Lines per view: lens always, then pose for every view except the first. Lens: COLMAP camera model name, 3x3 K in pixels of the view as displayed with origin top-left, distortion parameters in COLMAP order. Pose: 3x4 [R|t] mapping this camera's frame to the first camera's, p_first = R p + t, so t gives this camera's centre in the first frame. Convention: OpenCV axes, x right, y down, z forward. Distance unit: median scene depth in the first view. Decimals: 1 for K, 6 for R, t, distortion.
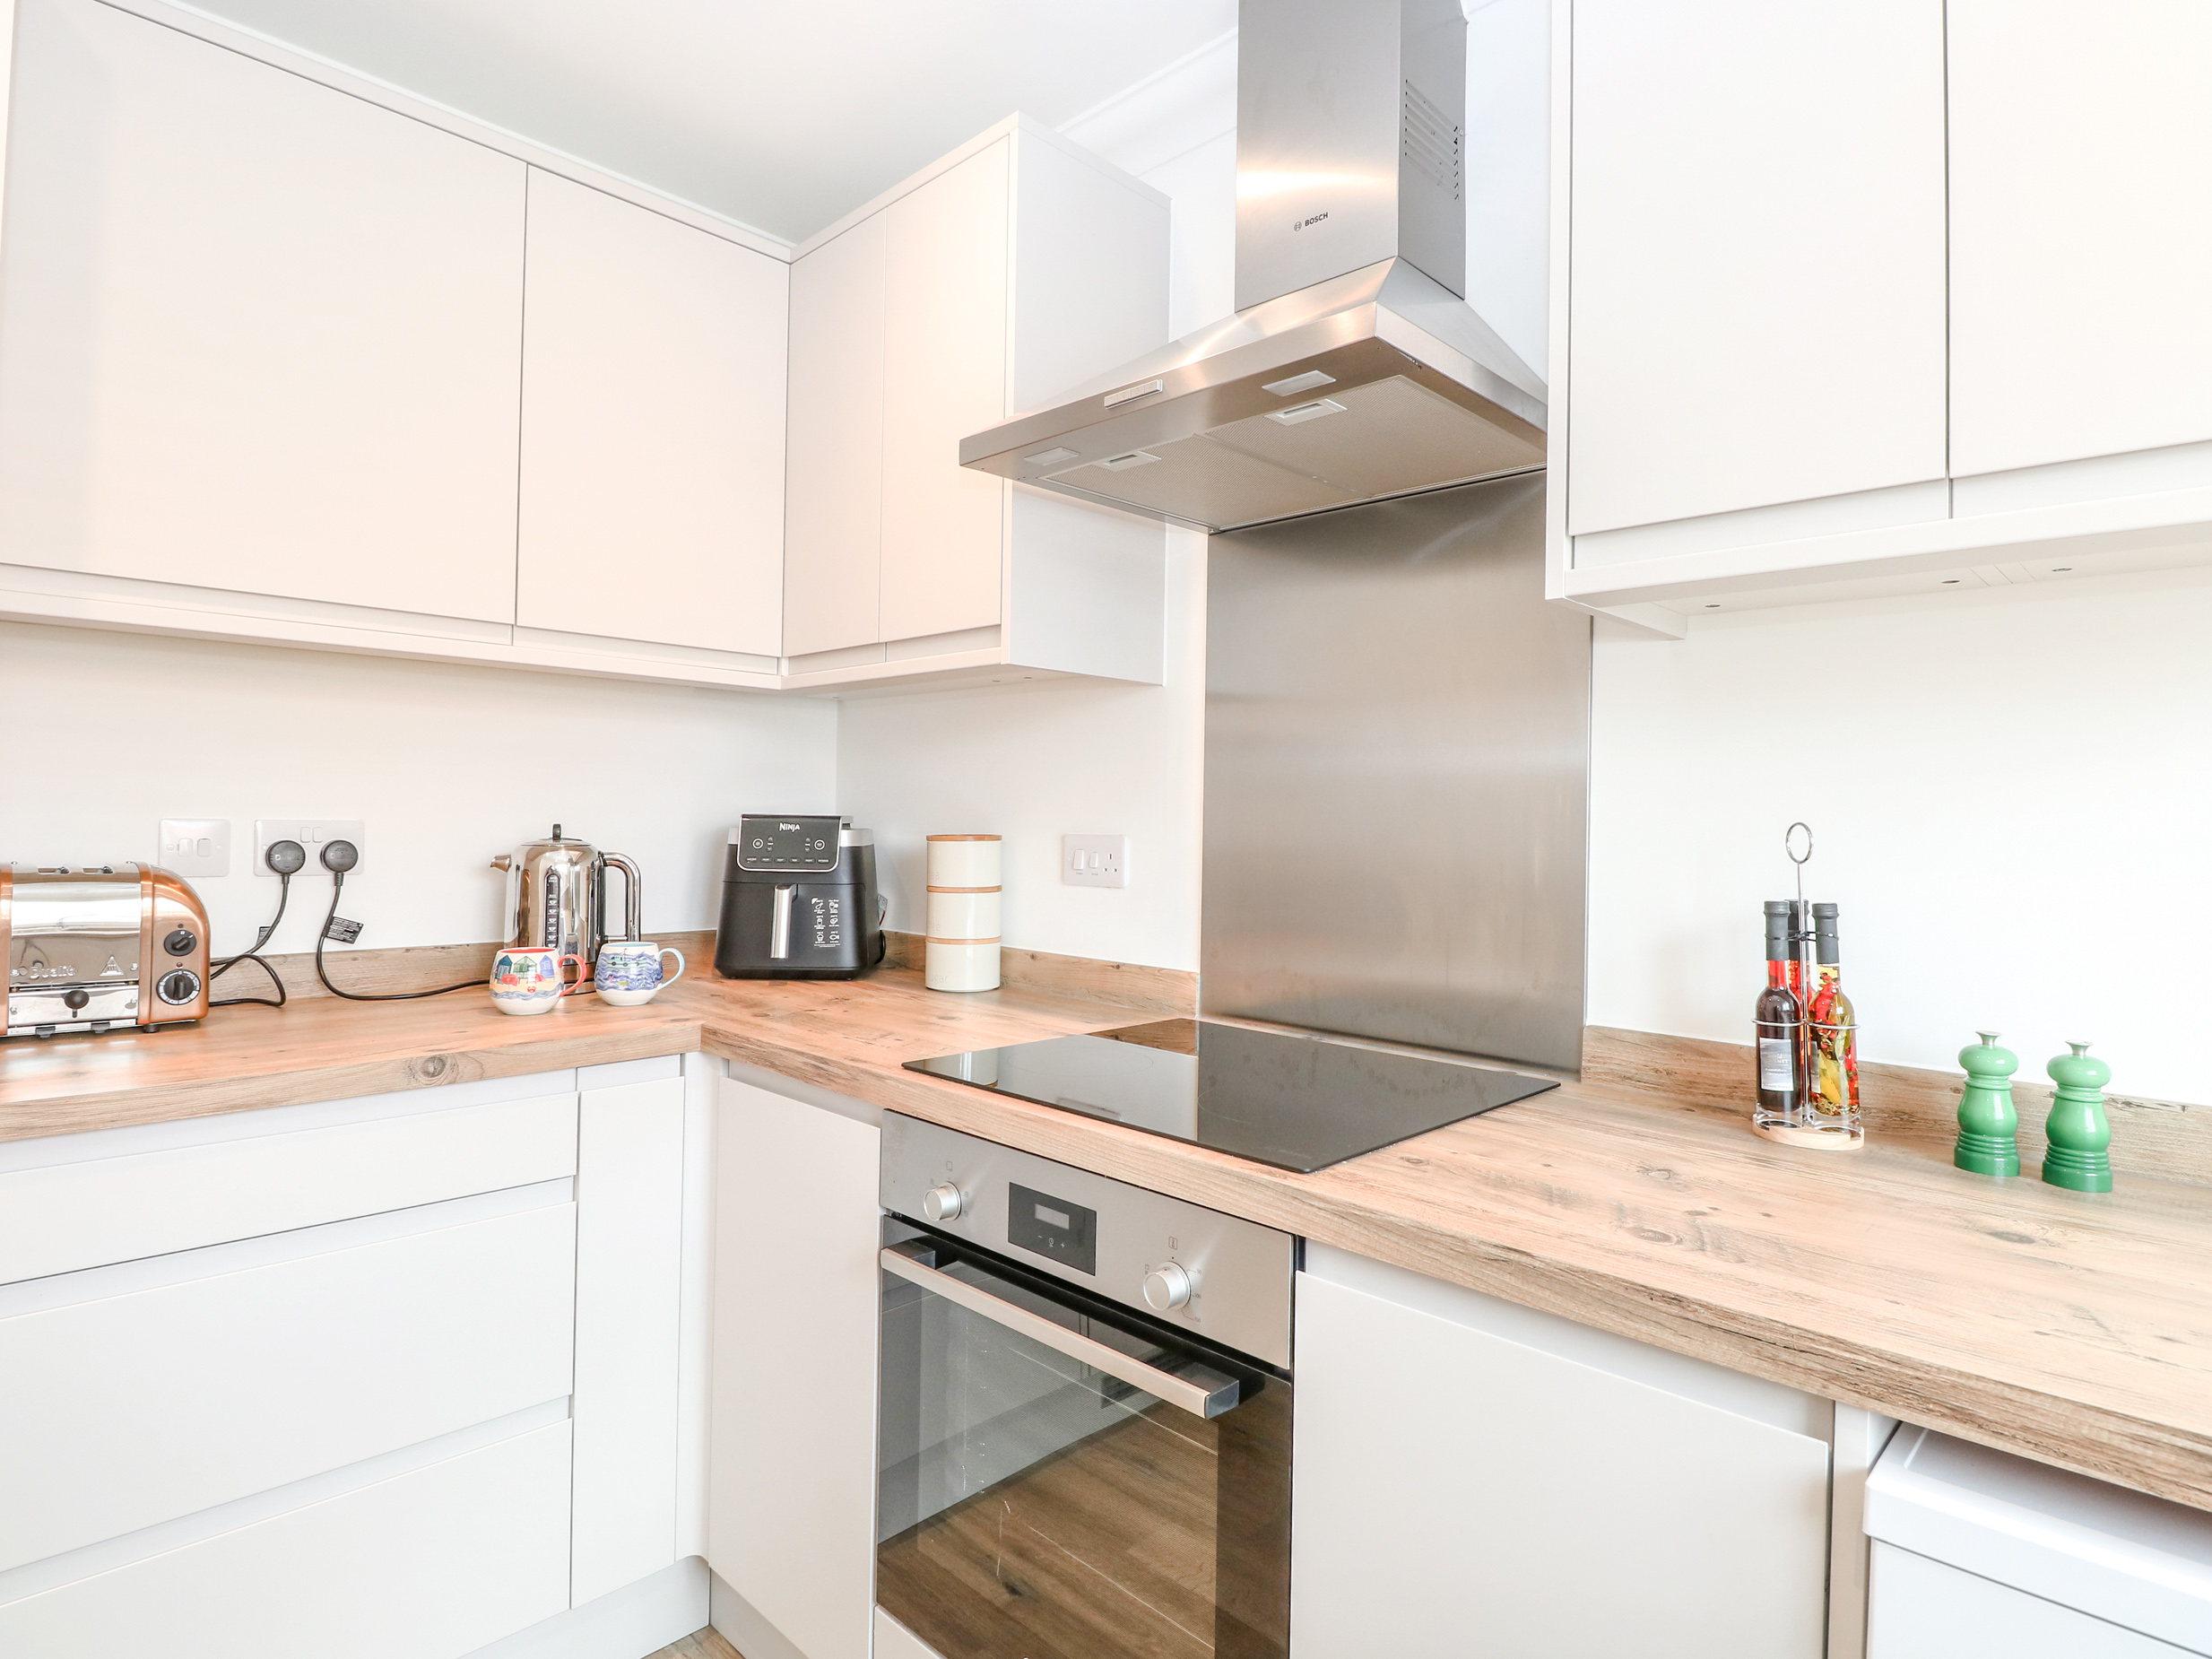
lens RADIAL K [[1193.6, 0, 1101.9], [0, 1193.6, 808.5], [0, 0, 1]] dist [0.004144, -0.016320]
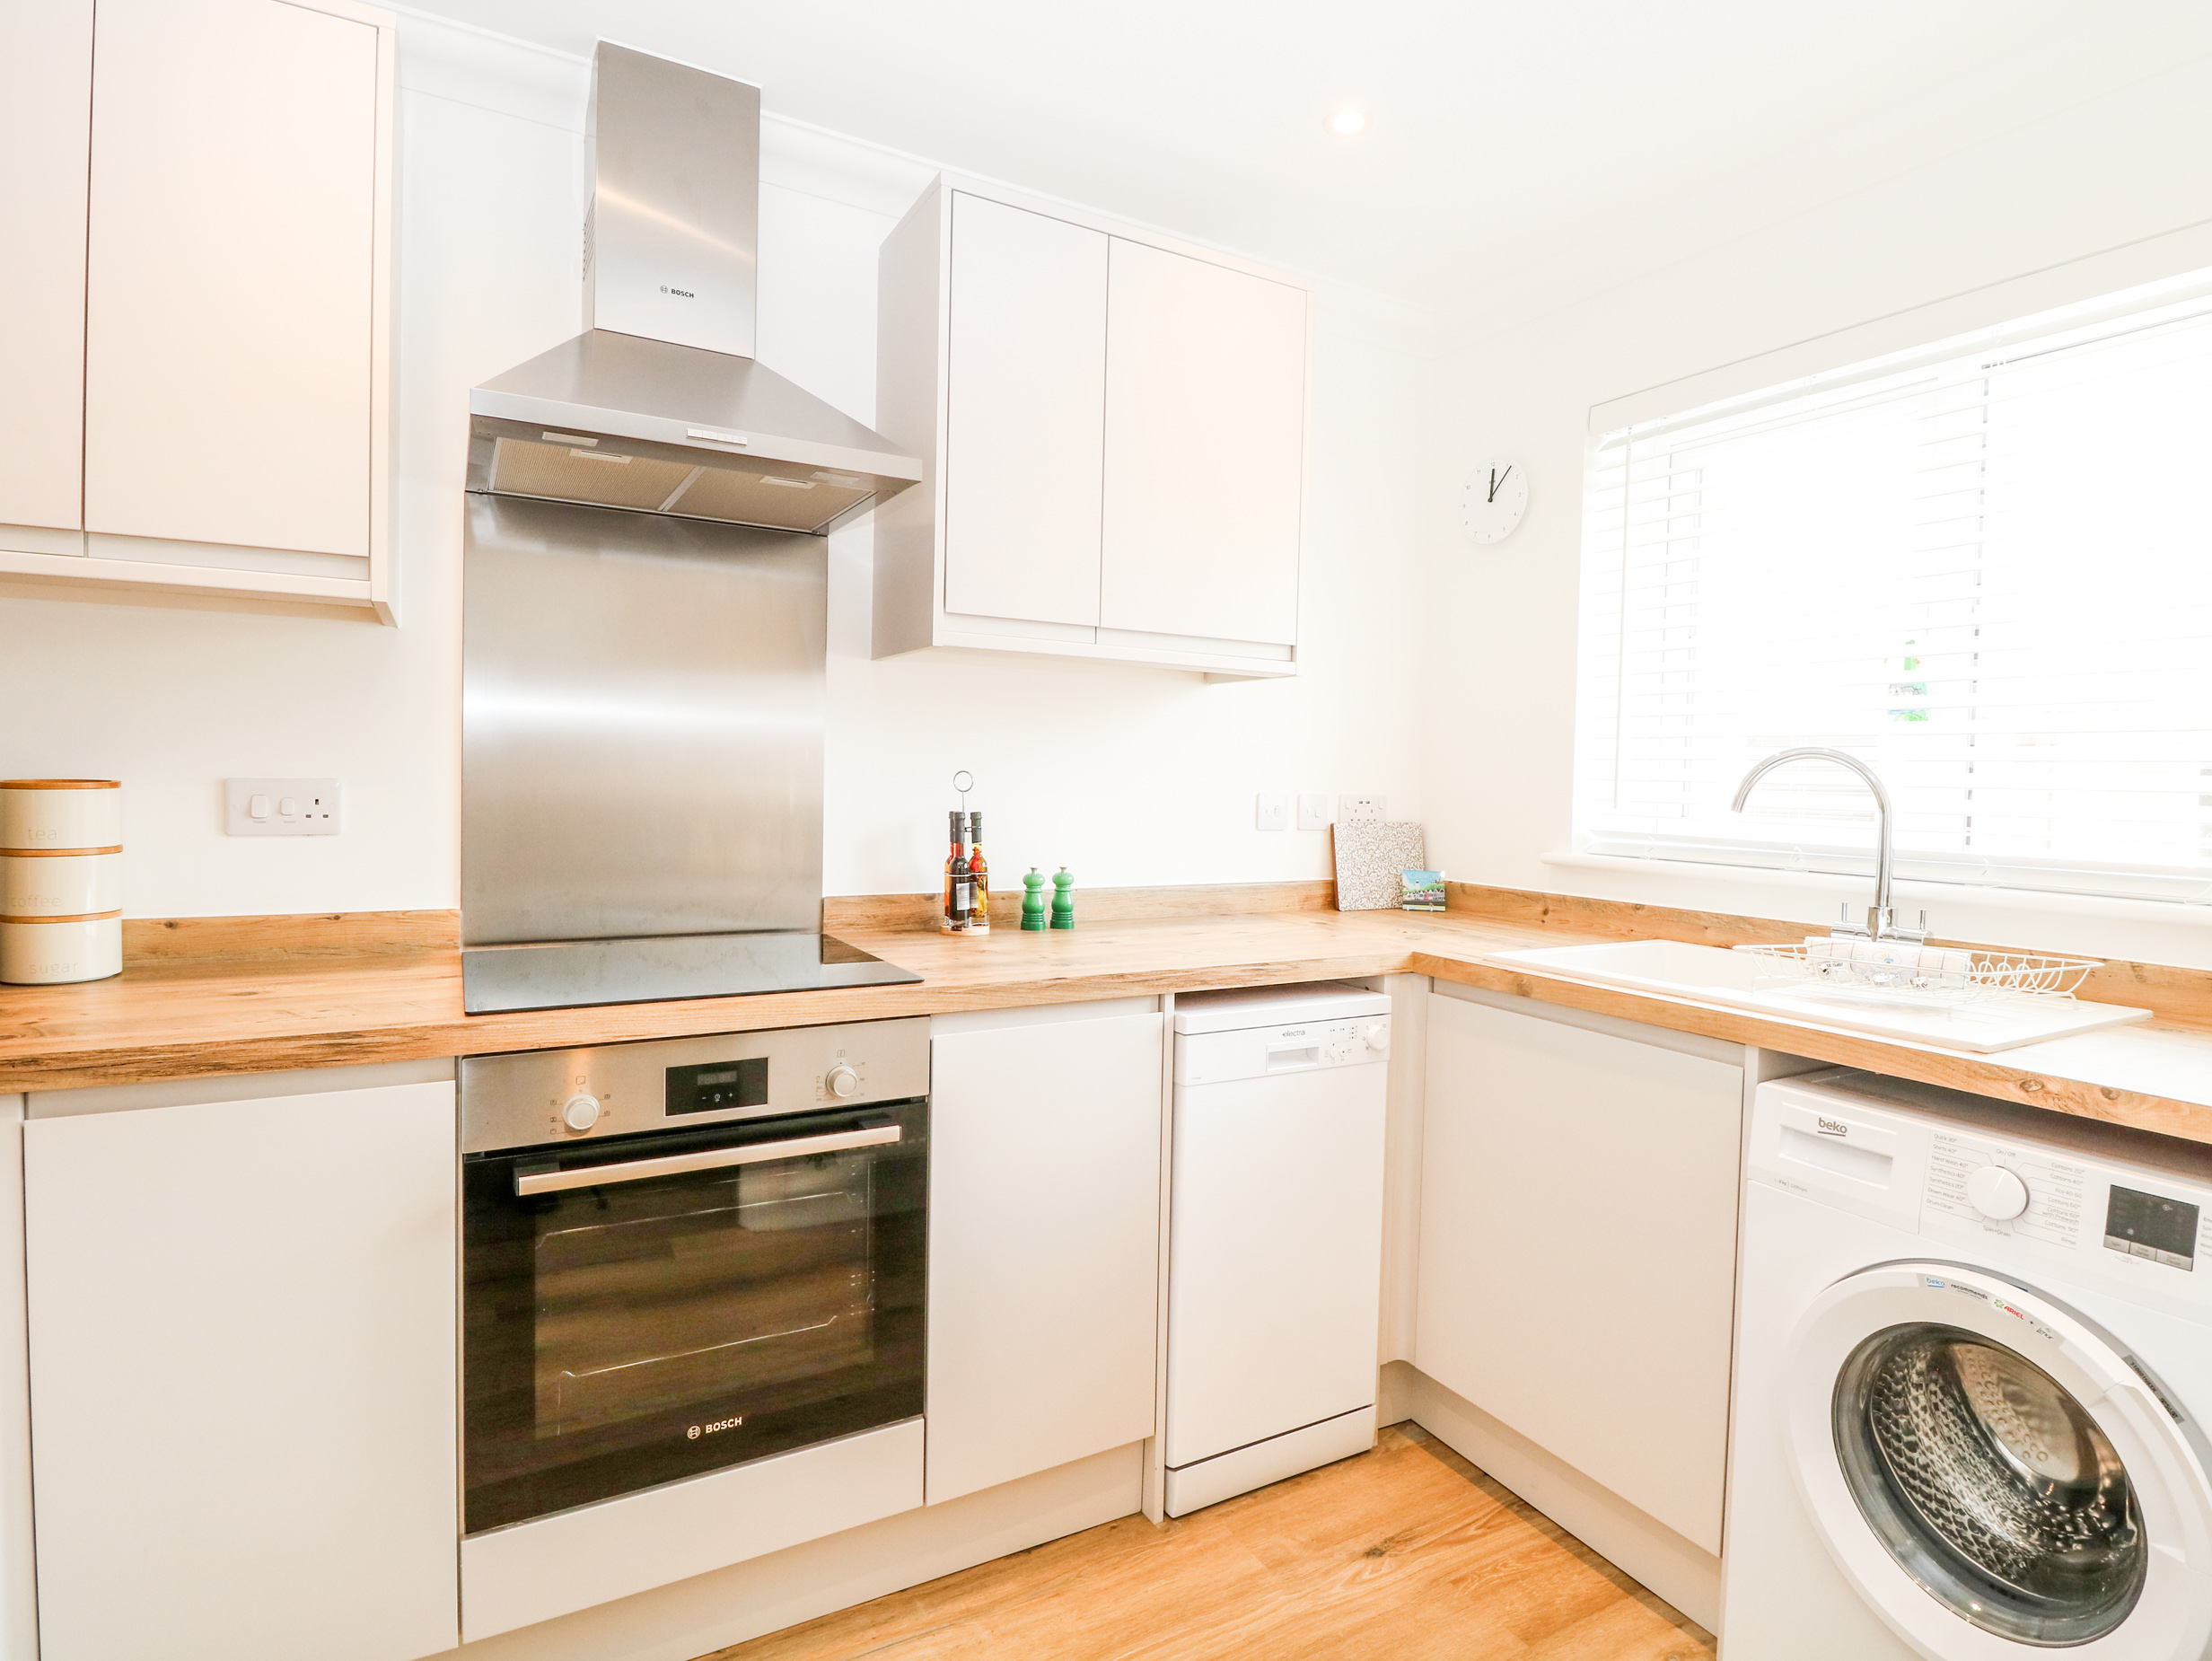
lens RADIAL K [[1149.2, 0, 1109.8], [0, 1149.2, 809.7], [0, 0, 1]] dist [0.004727, -0.017118]
pose [[0.274220, -0.038686, 0.960889, -1.117632], [-0.024595, 0.998582, 0.047222, -0.018672], [-0.961353, -0.036582, 0.272879, 0.261561]]
